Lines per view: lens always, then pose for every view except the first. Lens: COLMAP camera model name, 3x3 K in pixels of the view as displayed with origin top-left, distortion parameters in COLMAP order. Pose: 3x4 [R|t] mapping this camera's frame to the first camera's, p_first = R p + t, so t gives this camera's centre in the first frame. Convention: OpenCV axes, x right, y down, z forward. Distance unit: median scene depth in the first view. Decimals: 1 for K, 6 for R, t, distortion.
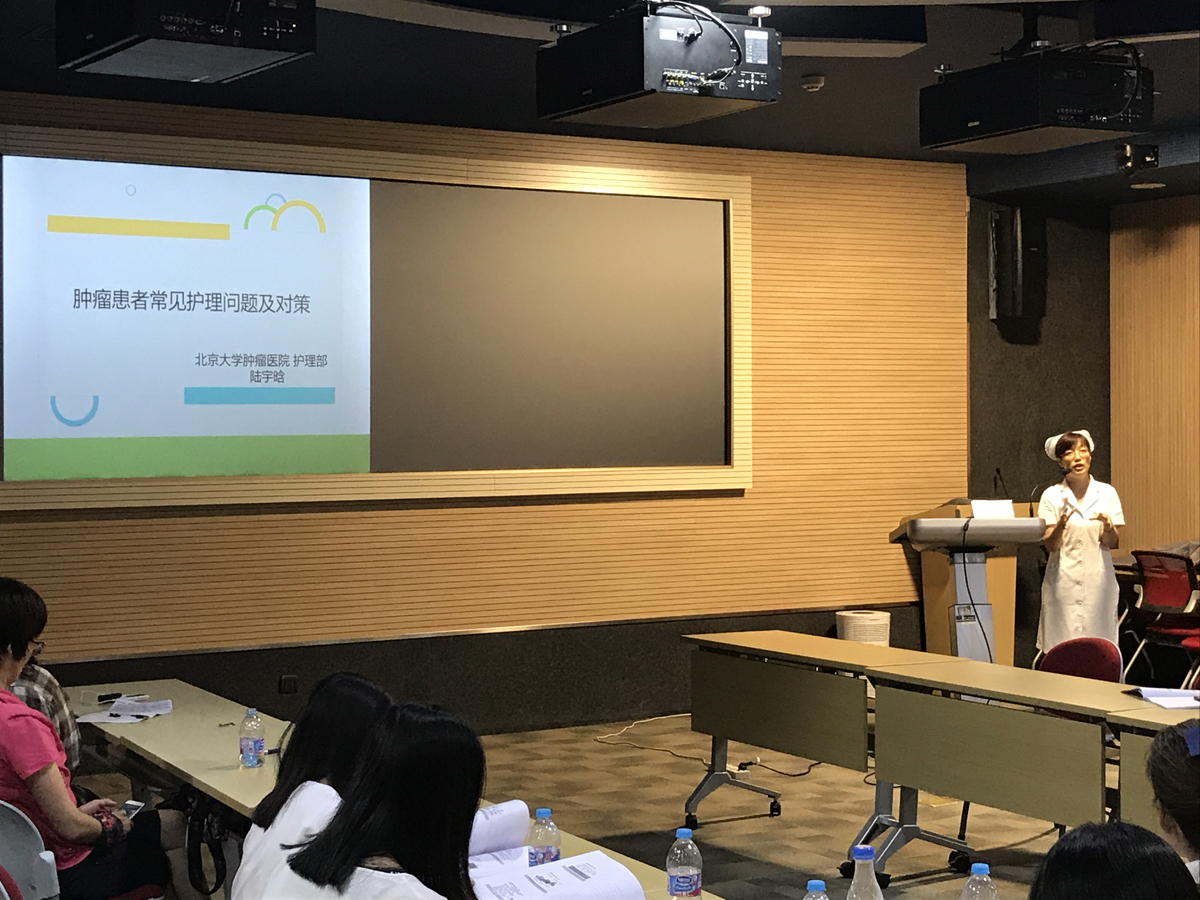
lens RADIAL K [[2033.0, 0, 600.0], [0, 2033.0, 450.0], [0, 0, 1]] dist [0.133792, -0.243064]
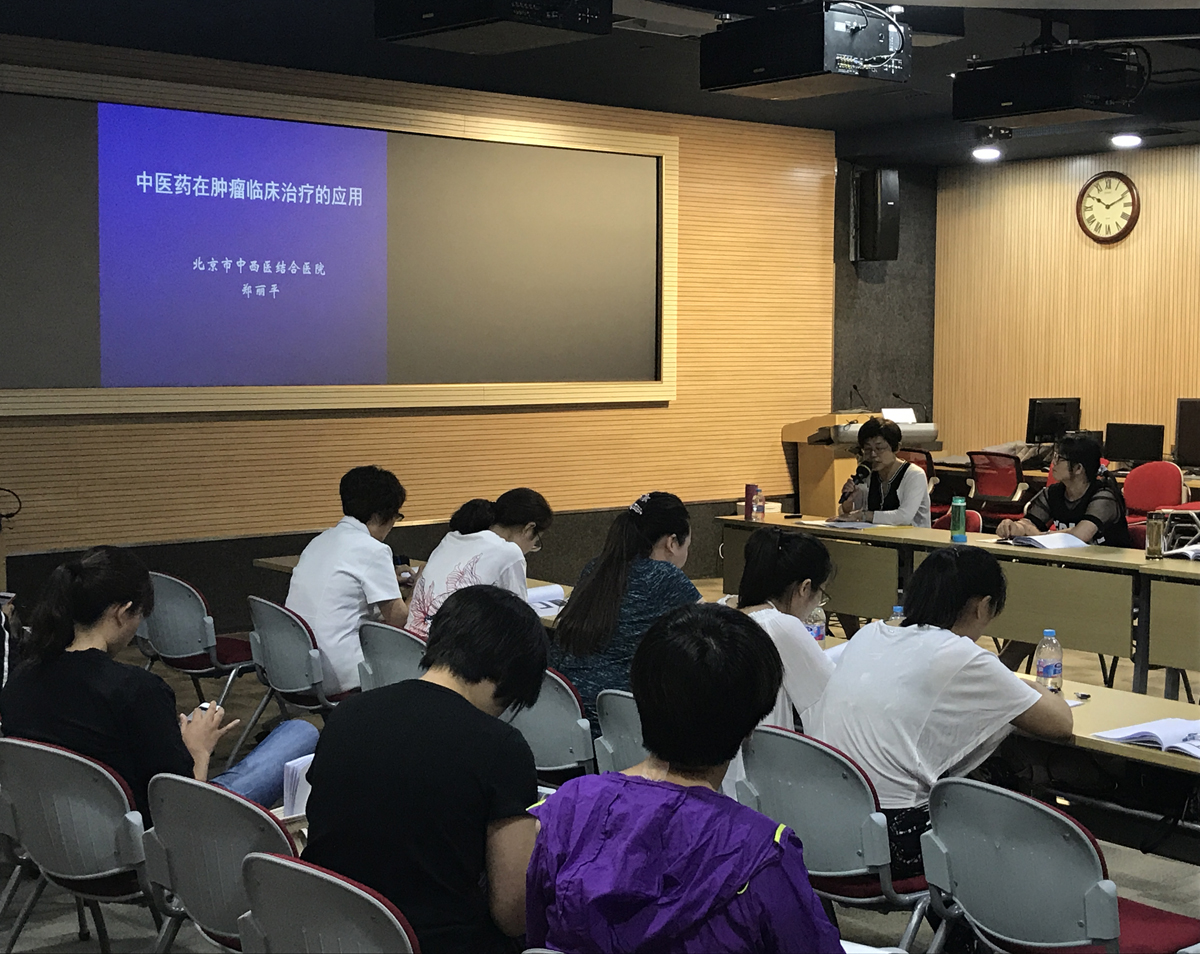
lens RADIAL K [[1803.3, 0, 568.9], [0, 1803.3, 475.4], [0, 0, 1]] dist [0.172357, -0.551539]
pose [[0.986198, -0.002753, 0.165545, -0.165710], [-0.006579, 0.998421, 0.055793, 0.004221], [-0.165437, -0.056112, 0.984623, -0.040384]]
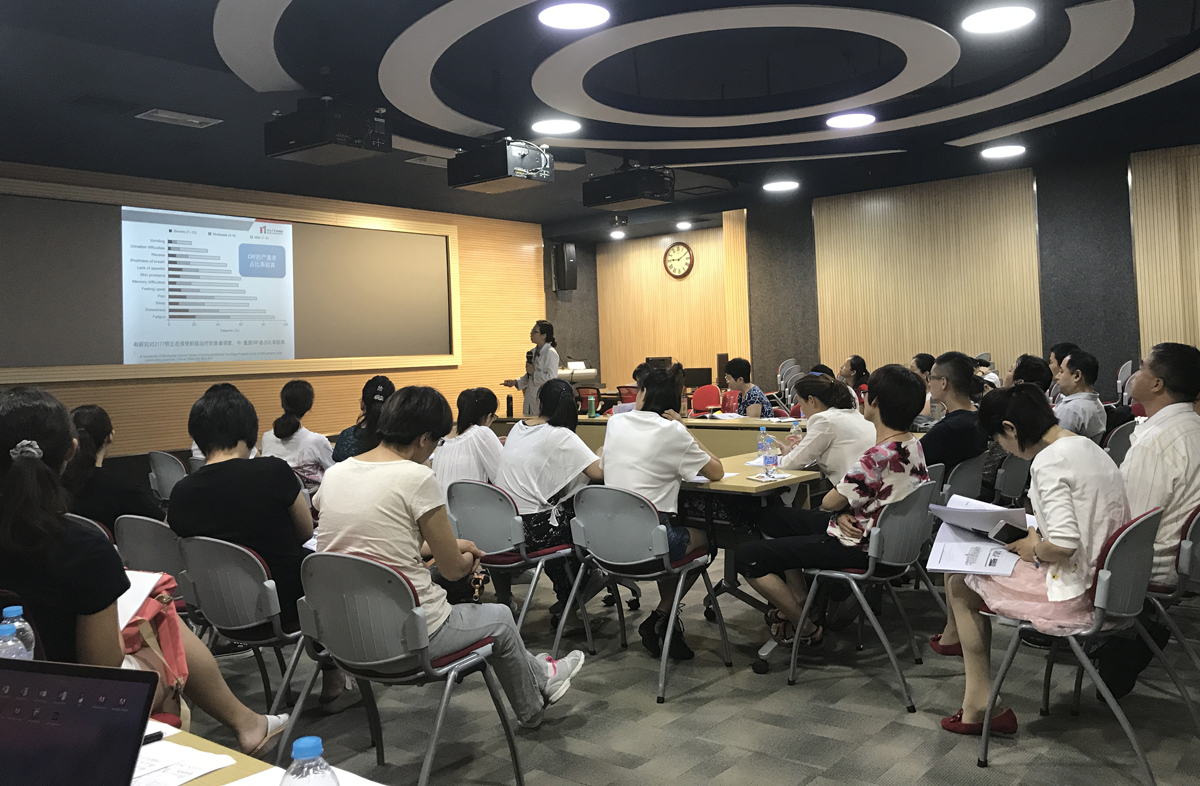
lens RADIAL K [[987.6, 0, 620.8], [0, 987.6, 344.4], [0, 0, 1]] dist [0.009093, 0.000340]
pose [[0.936100, -0.024567, 0.350875, -0.143458], [0.037059, 0.998894, -0.028930, 0.034613], [-0.349776, 0.040085, 0.935975, -0.078429]]
